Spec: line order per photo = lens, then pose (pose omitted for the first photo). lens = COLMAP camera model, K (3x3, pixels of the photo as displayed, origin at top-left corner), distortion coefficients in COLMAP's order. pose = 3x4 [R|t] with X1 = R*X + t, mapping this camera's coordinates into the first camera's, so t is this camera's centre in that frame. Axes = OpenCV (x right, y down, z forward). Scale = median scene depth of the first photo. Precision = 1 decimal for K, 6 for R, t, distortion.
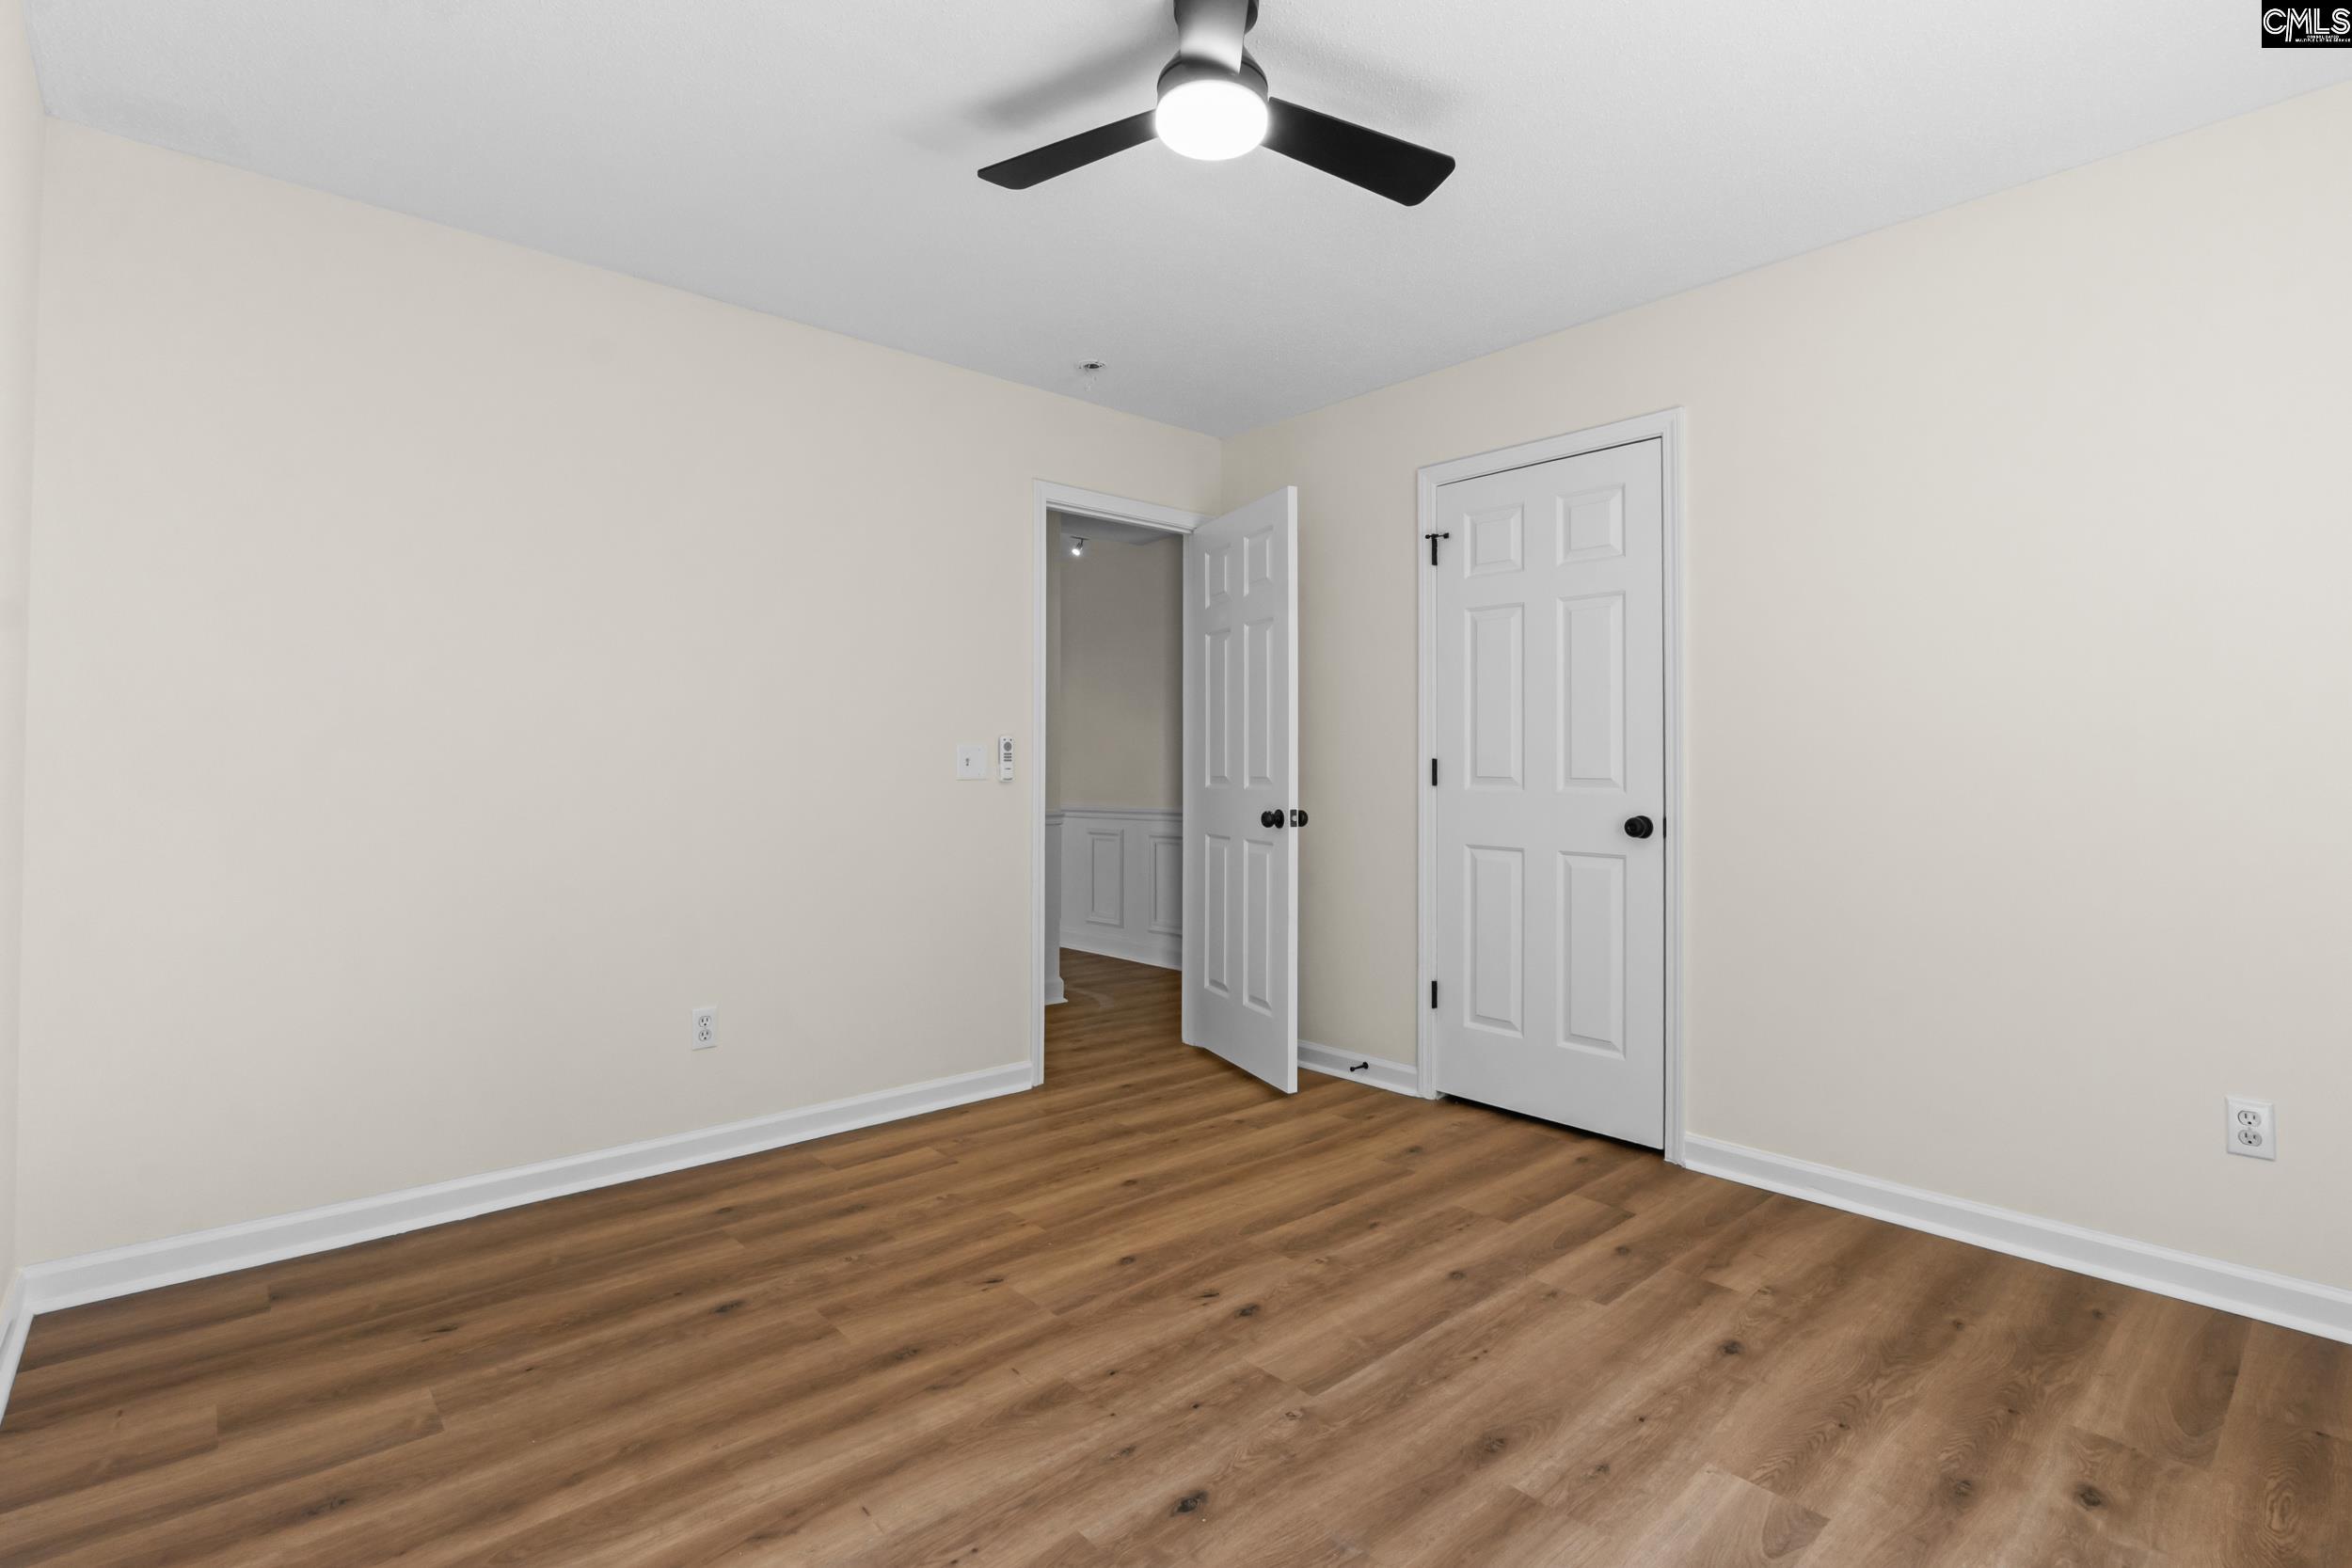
lens RADIAL K [[1100.5, 0, 1174.4], [0, 1100.5, 790.7], [0, 0, 1]] dist [-0.000762, -0.000158]
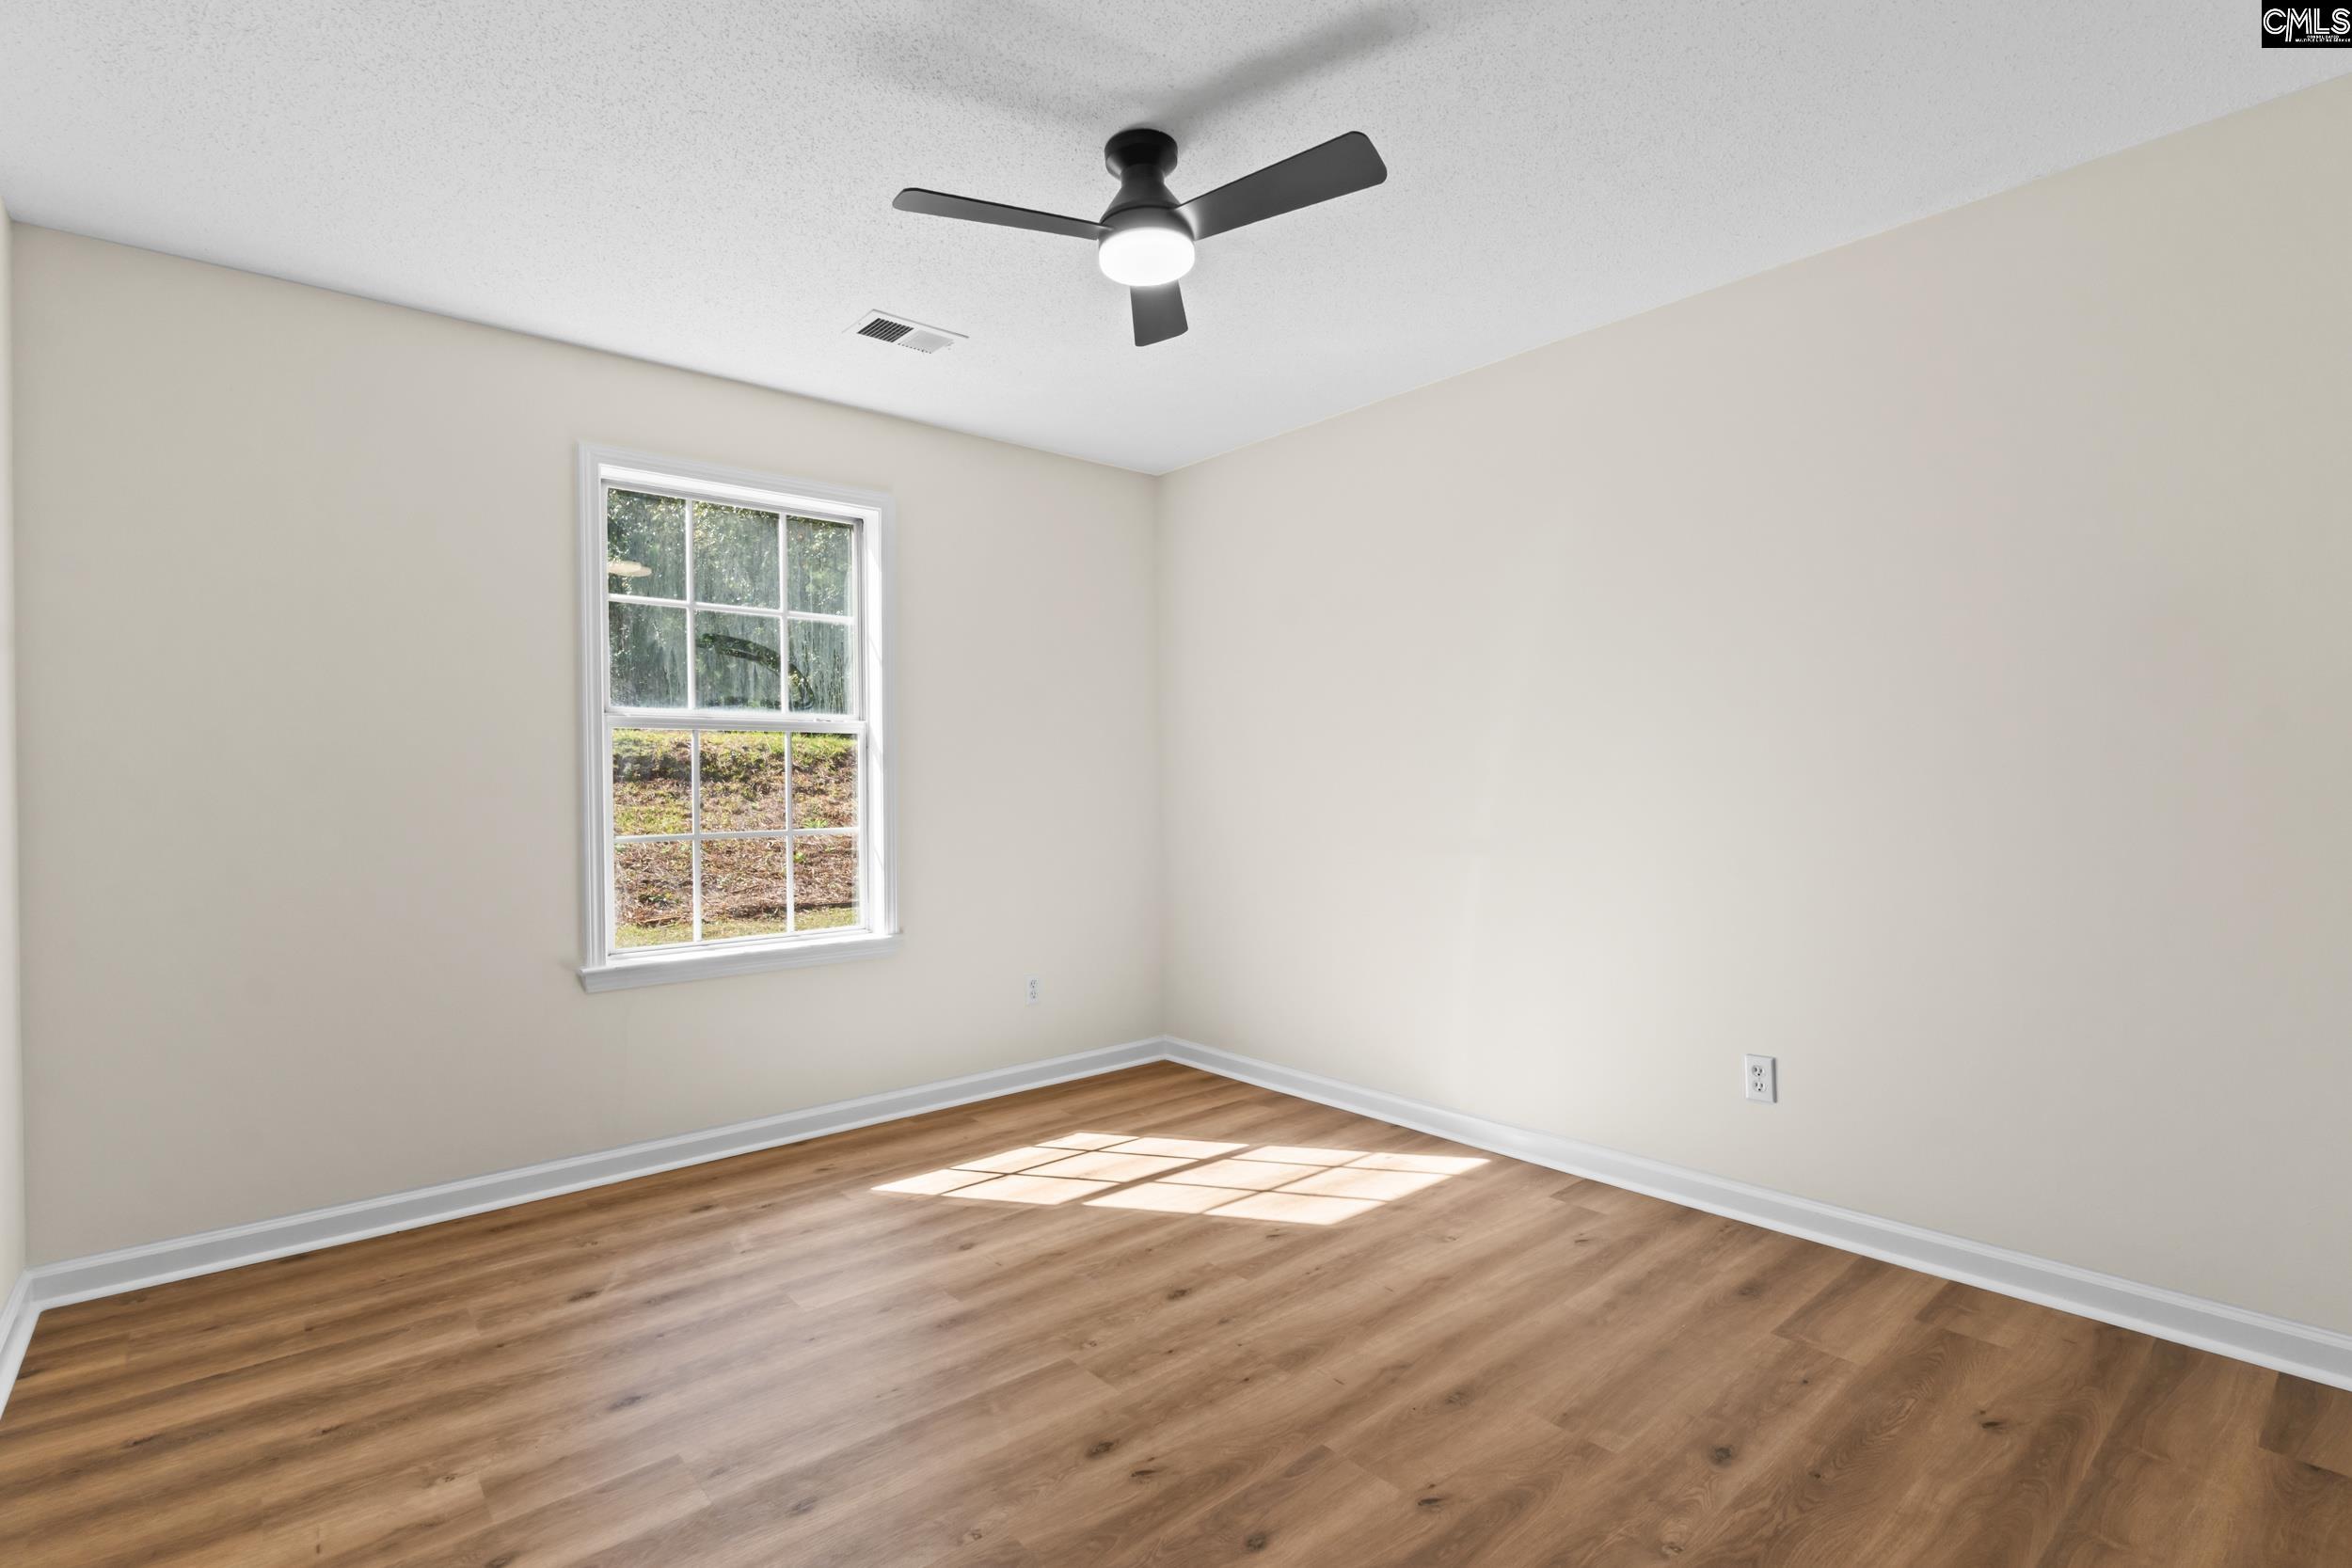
lens RADIAL K [[1100.5, 0, 1174.4], [0, 1100.5, 790.7], [0, 0, 1]] dist [-0.000762, -0.000158]
pose [[-0.999808, 0.008752, 0.017534, -0.009958], [0.009128, 0.999728, 0.021472, -0.062925], [-0.017341, 0.021628, -0.999616, 2.037282]]
